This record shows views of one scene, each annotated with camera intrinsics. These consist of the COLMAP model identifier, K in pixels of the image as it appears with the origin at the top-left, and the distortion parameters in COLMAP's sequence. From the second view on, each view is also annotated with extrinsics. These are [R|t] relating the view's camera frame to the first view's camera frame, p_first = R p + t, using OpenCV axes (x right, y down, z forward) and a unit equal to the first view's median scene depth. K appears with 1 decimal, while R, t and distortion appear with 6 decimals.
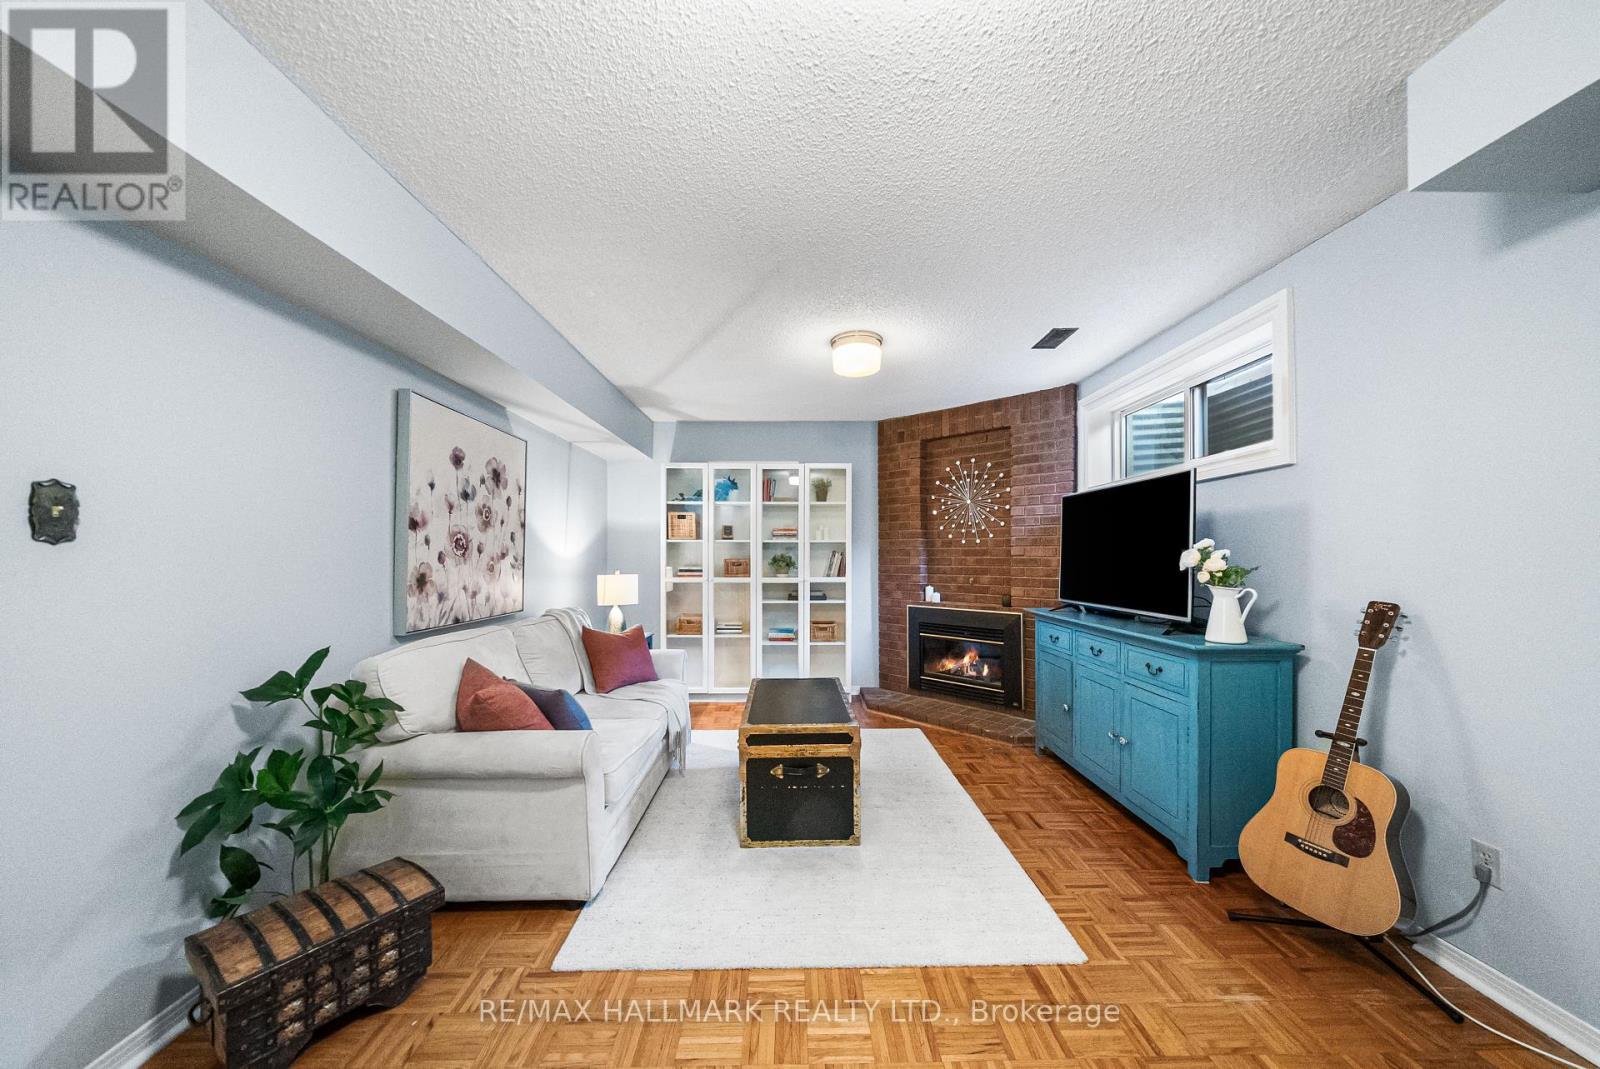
lens RADIAL K [[567.8, 0, 800.0], [0, 567.8, 534.5], [0, 0, 1]] dist [-0.008803, -0.000064]
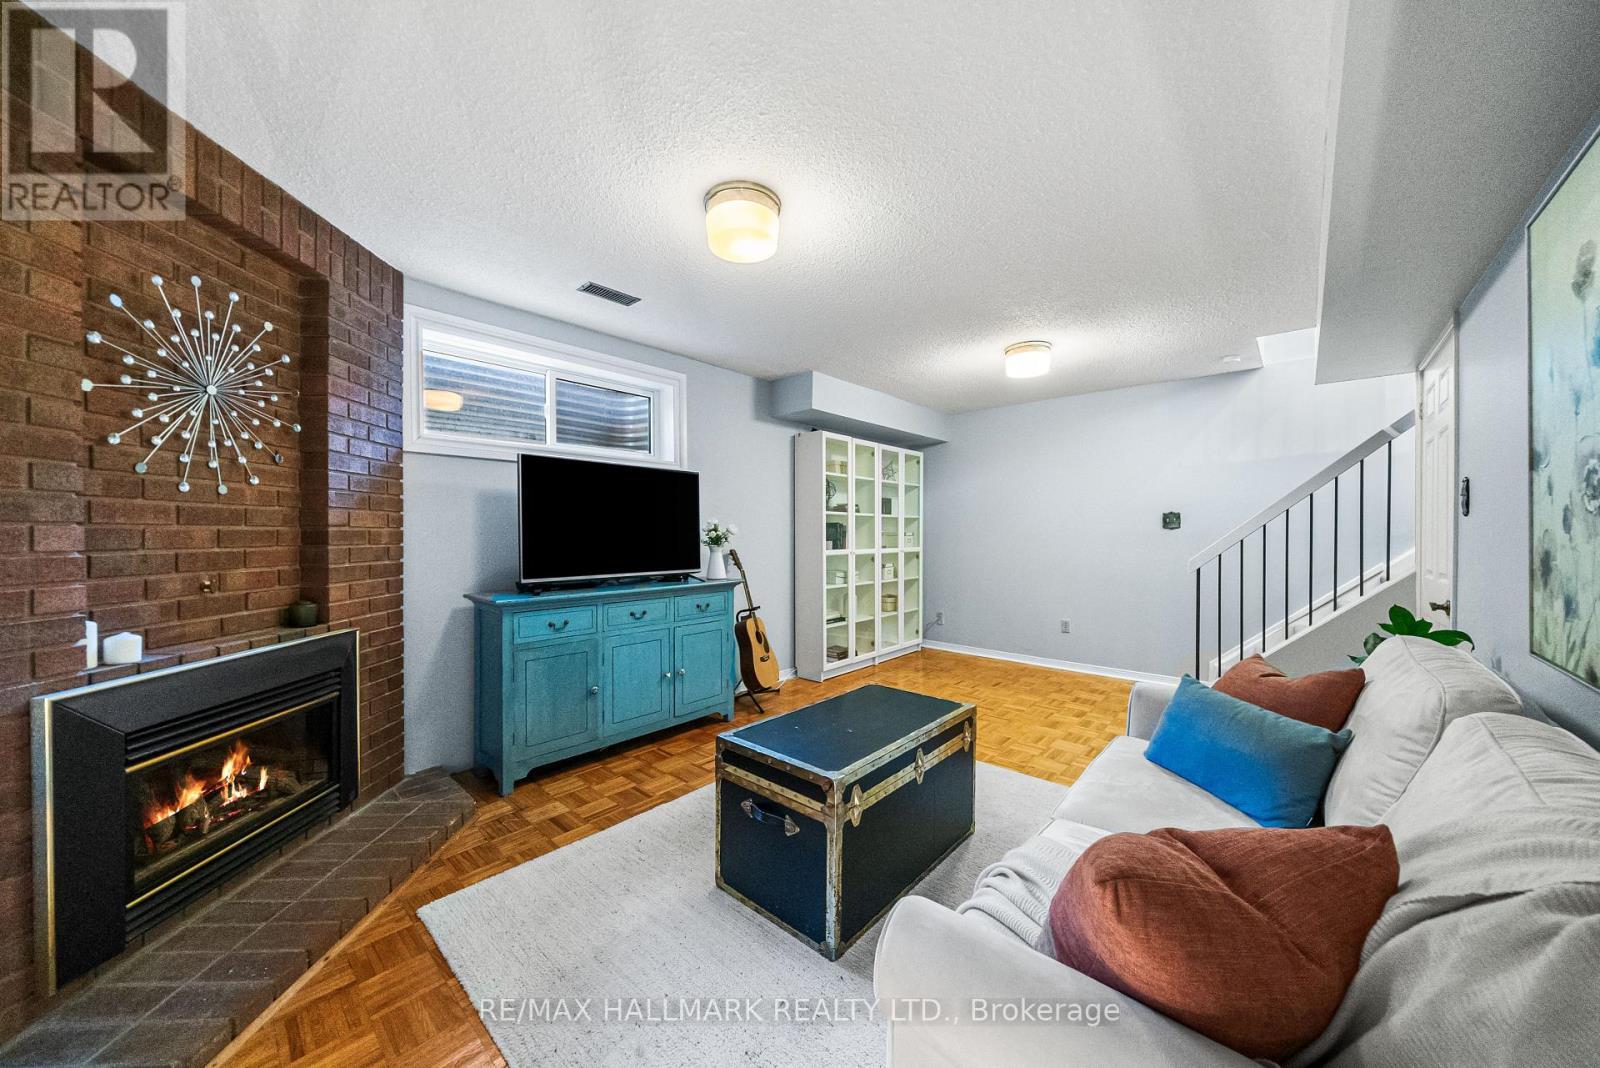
lens RADIAL K [[567.8, 0, 800.0], [0, 567.8, 534.0], [0, 0, 1]] dist [-0.008803, -0.000064]
pose [[-0.746492, -0.000878, 0.665394, -0.289454], [-0.021700, 0.999499, -0.023026, 0.045589], [-0.665041, -0.031628, -0.746137, 1.036293]]
